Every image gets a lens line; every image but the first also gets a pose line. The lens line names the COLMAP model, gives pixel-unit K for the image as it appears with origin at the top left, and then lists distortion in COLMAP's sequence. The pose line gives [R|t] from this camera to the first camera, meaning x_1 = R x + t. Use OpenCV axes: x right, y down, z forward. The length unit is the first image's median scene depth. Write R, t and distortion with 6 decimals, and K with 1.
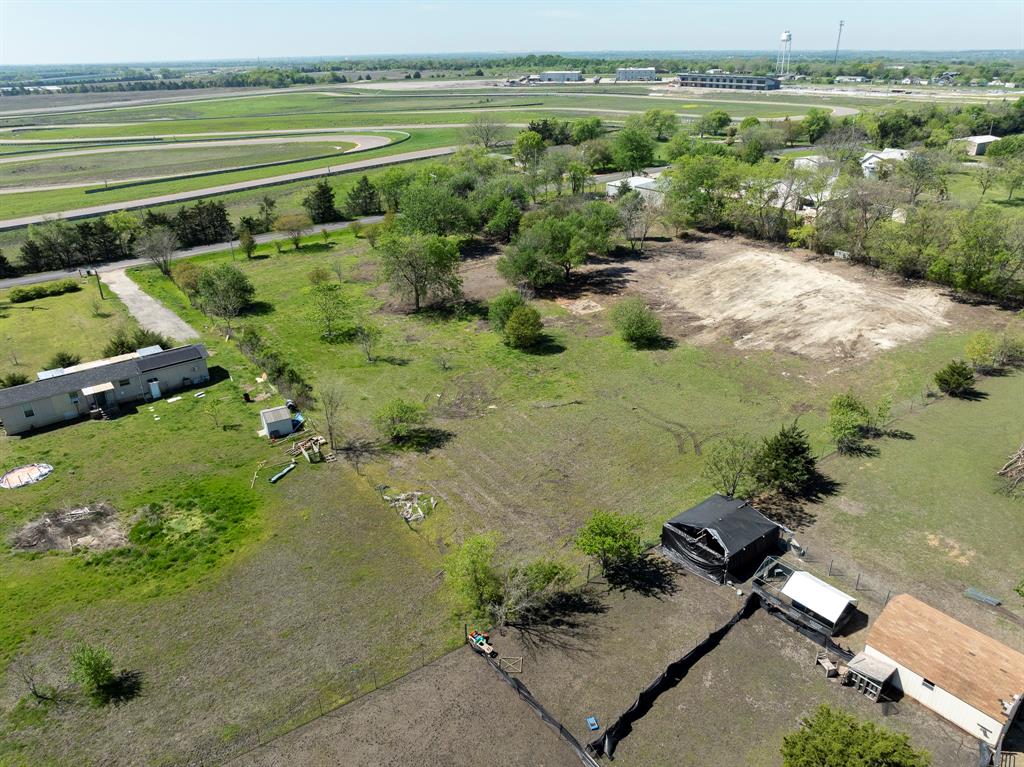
lens RADIAL K [[719.3, 0, 512.0], [0, 719.3, 383.5], [0, 0, 1]] dist [-0.033188, -0.000646]
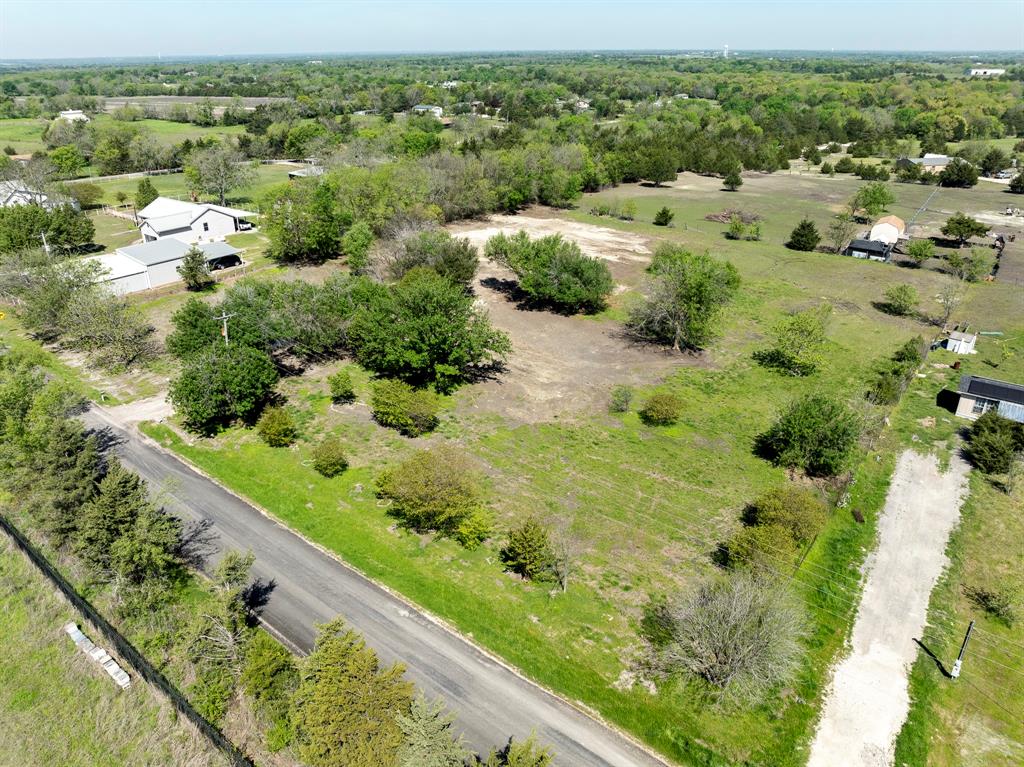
lens RADIAL K [[719.3, 0, 512.0], [0, 719.3, 383.5], [0, 0, 1]] dist [-0.033188, -0.000646]
pose [[-0.294091, -0.392246, 0.871581, -0.901545], [0.414282, 0.769476, 0.486083, -0.614171], [-0.861325, 0.504033, -0.063795, 1.334066]]
